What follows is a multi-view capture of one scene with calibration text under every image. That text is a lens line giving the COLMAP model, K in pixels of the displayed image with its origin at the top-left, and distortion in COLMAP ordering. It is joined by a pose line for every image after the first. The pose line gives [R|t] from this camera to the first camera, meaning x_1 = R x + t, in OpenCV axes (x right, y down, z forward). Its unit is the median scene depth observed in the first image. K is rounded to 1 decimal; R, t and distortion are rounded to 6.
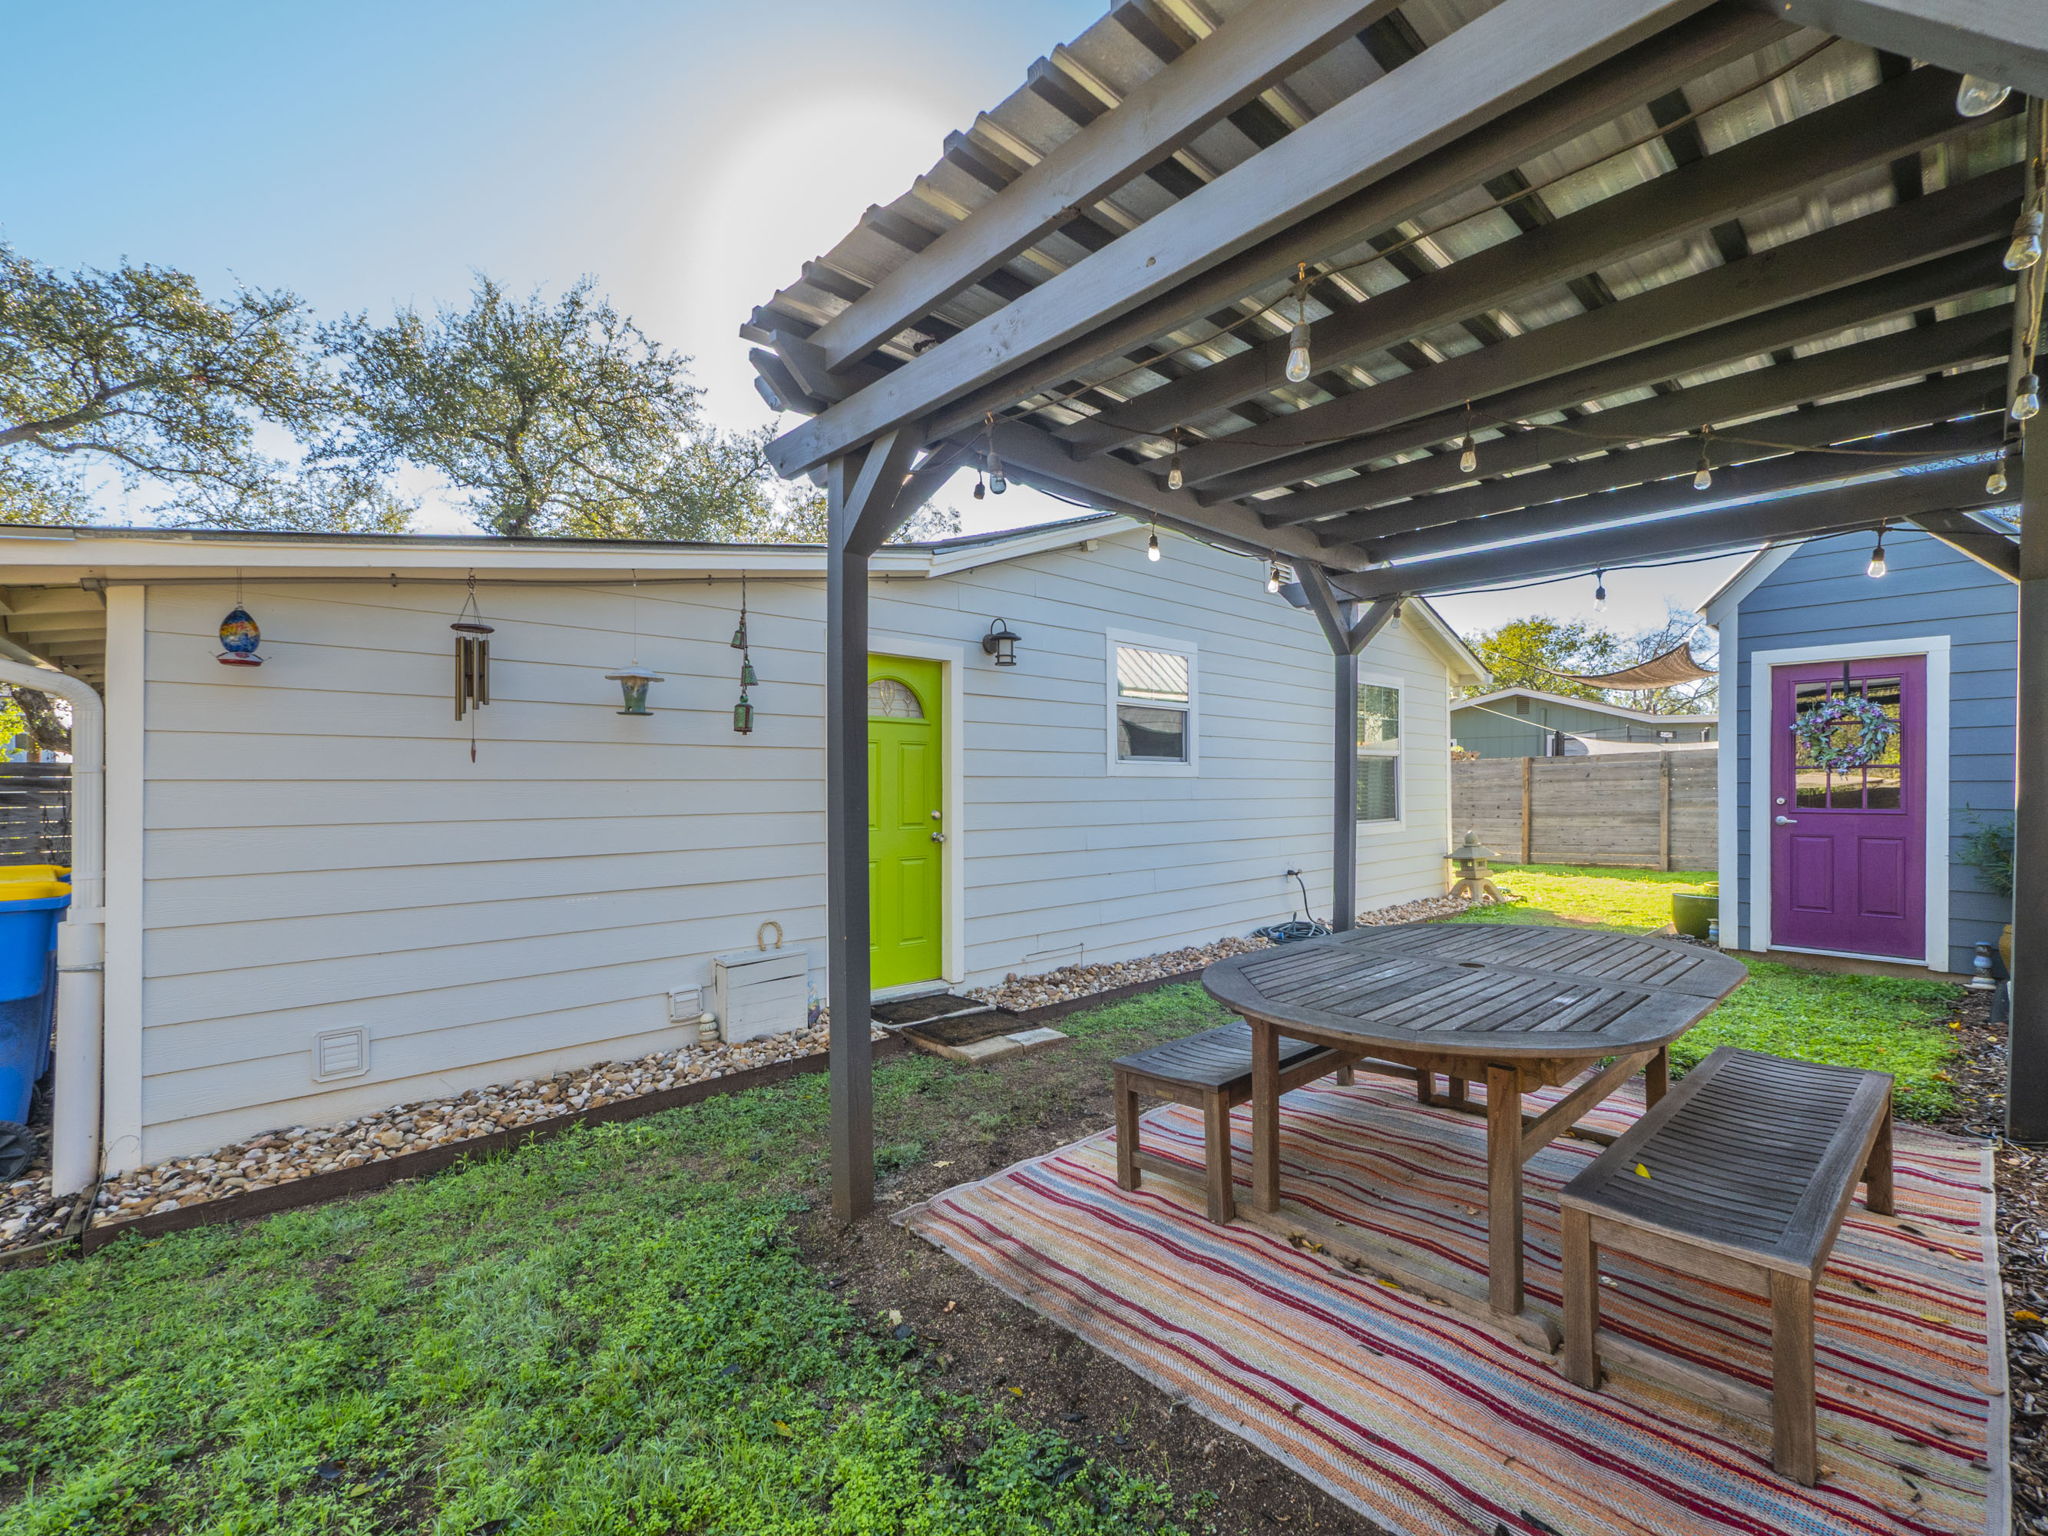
lens RADIAL K [[884.8, 0, 1022.3], [0, 884.8, 789.7], [0, 0, 1]] dist [-0.013163, -0.000063]
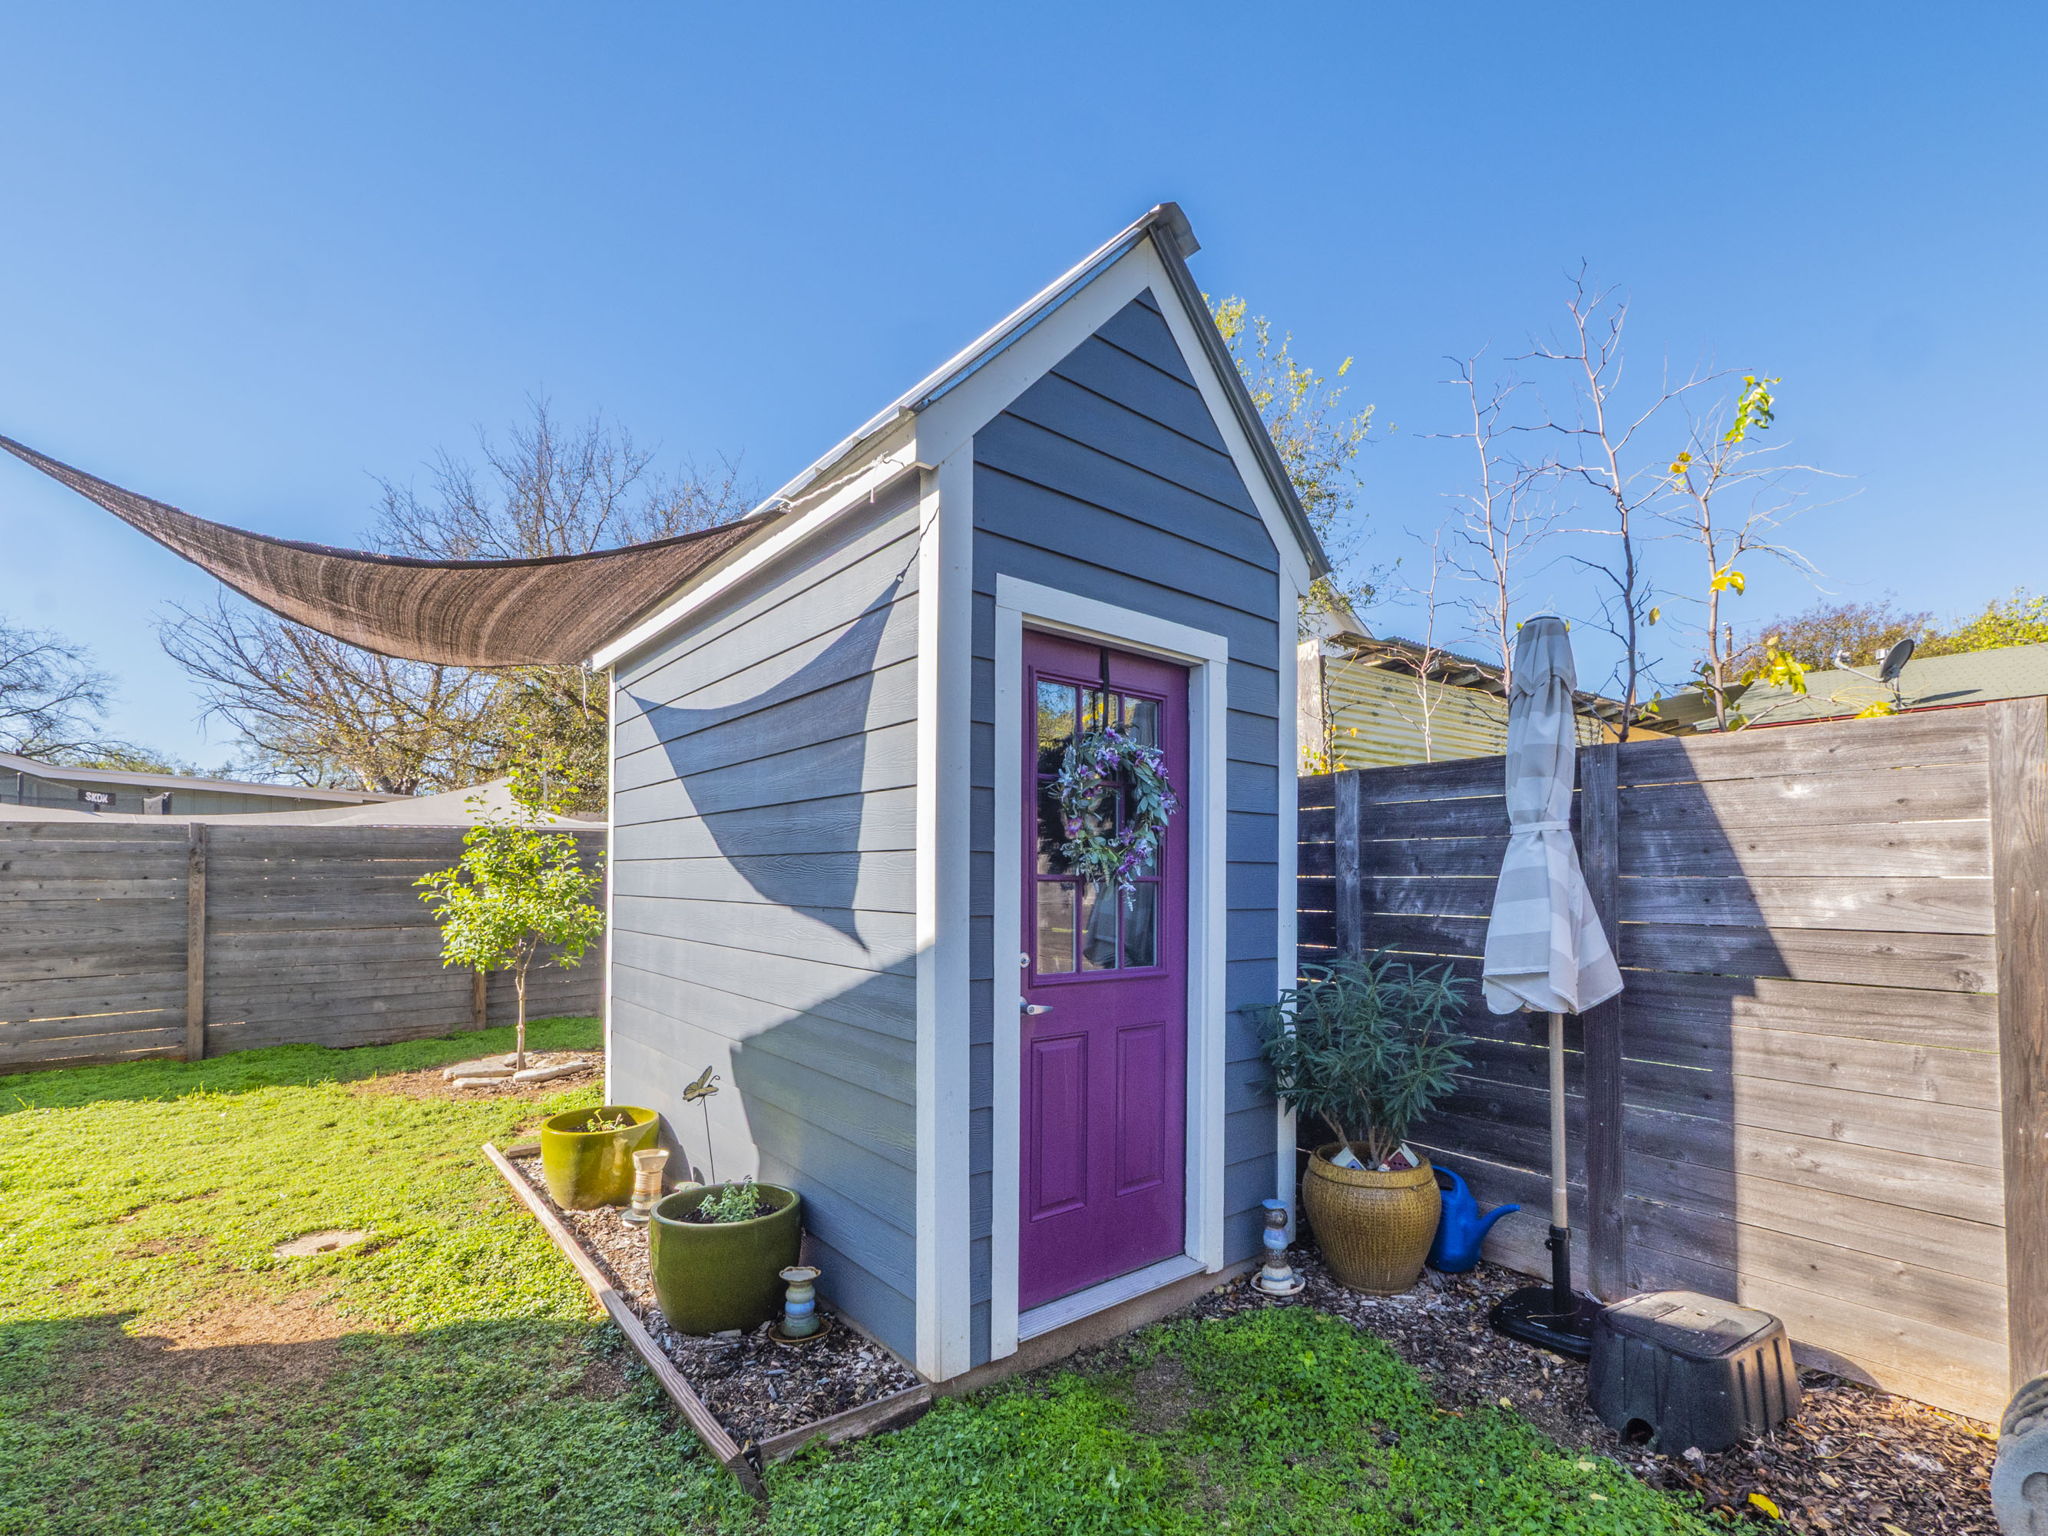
lens RADIAL K [[930.5, 0, 1023.6], [0, 930.5, 884.0], [0, 0, 1]] dist [-0.002815, -0.000472]
pose [[0.059859, 0.006890, 0.998183, 0.456691], [-0.009461, 0.999935, -0.006335, -0.020673], [-0.998162, -0.009065, 0.059921, 1.019498]]
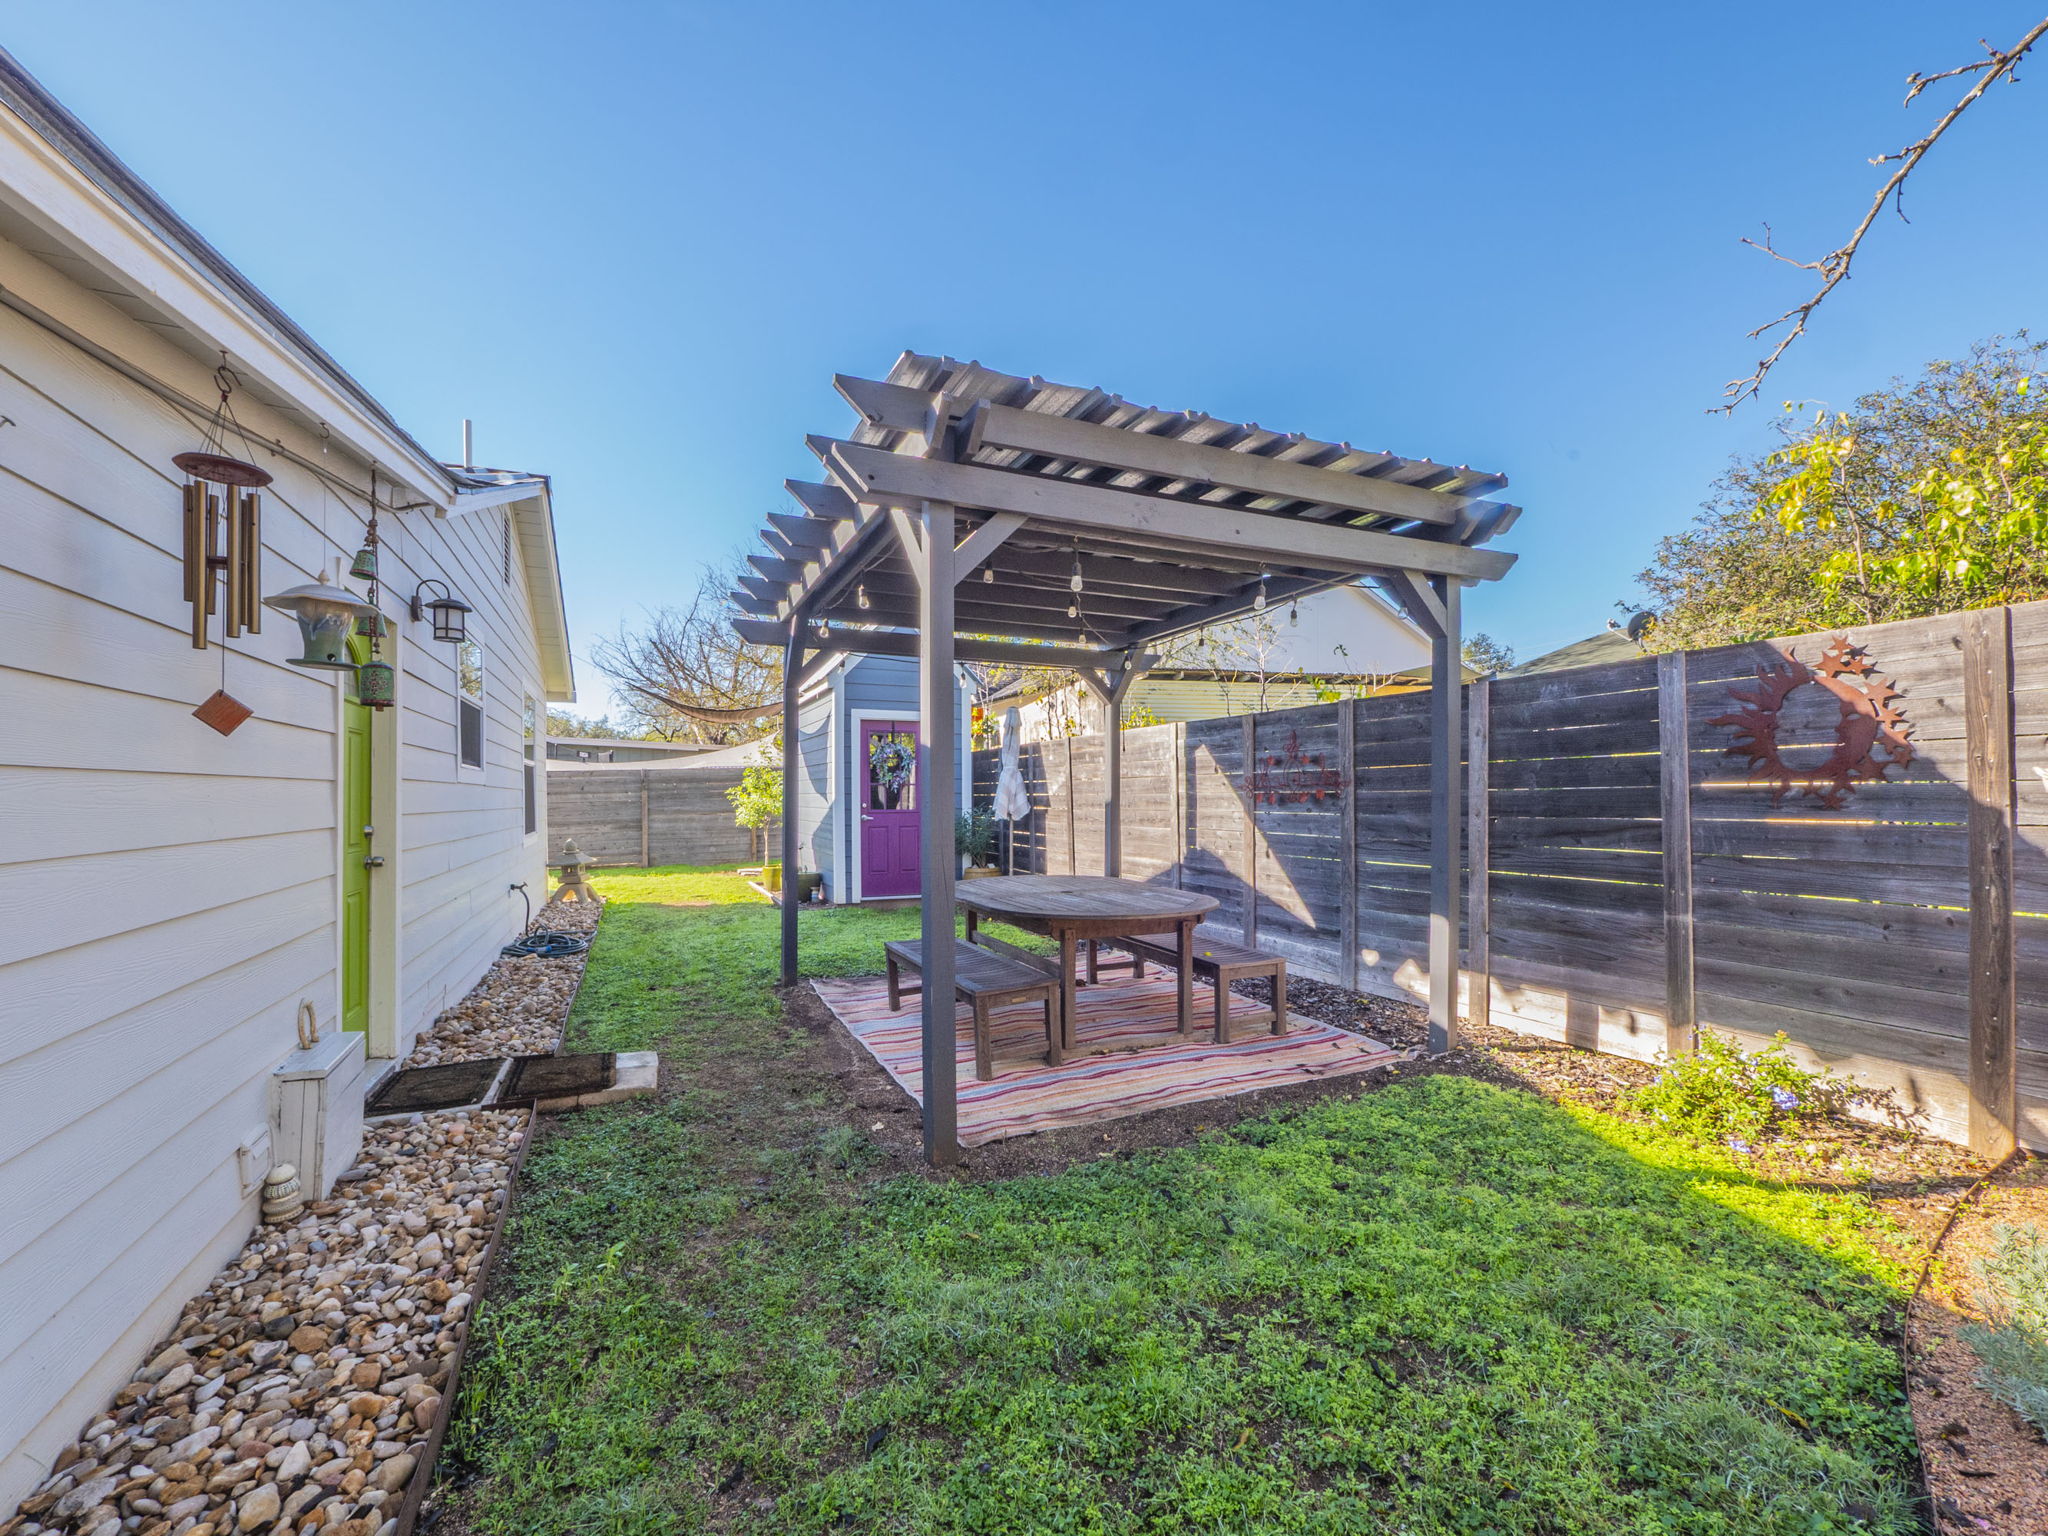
lens RADIAL K [[884.8, 0, 1022.3], [0, 884.8, 789.7], [0, 0, 1]] dist [-0.013163, -0.000063]
pose [[0.310453, 0.009730, 0.950539, -0.578637], [0.006653, 0.999901, -0.012408, 0.006566], [-0.950566, 0.010176, 0.310357, 0.249357]]
